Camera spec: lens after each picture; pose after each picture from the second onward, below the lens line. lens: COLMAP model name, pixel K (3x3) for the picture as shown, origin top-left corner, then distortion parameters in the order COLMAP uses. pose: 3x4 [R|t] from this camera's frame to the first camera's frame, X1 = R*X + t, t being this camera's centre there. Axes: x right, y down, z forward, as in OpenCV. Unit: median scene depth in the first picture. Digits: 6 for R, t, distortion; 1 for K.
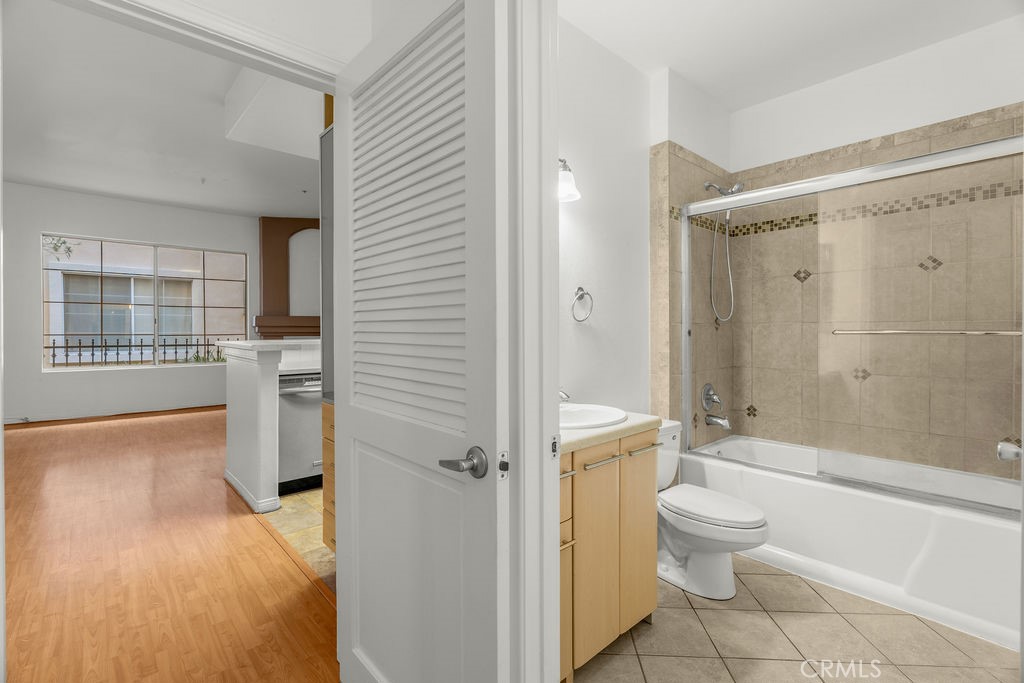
lens RADIAL K [[466.0, 0, 512.0], [0, 466.0, 335.1], [0, 0, 1]] dist [-0.003525, 0.000363]
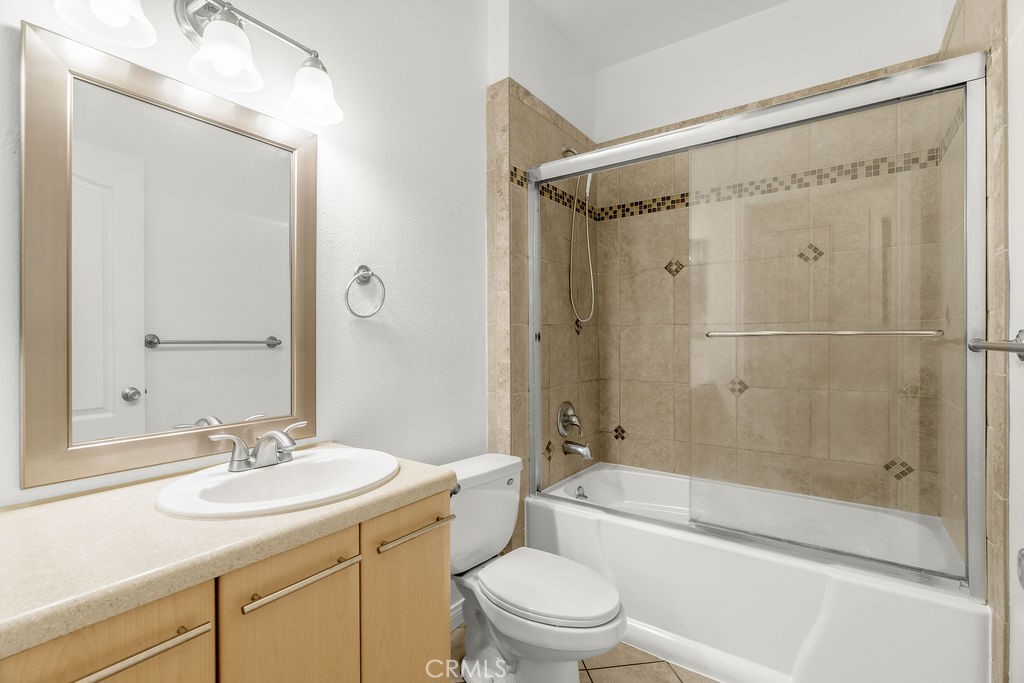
lens RADIAL K [[468.2, 0, 512.0], [0, 468.2, 341.5], [0, 0, 1]] dist [-0.011136, -0.000142]
pose [[0.978480, -0.000318, 0.206342, 0.181603], [0.001604, 0.999980, -0.006065, 0.007756], [-0.206336, 0.006266, 0.978461, 0.263421]]
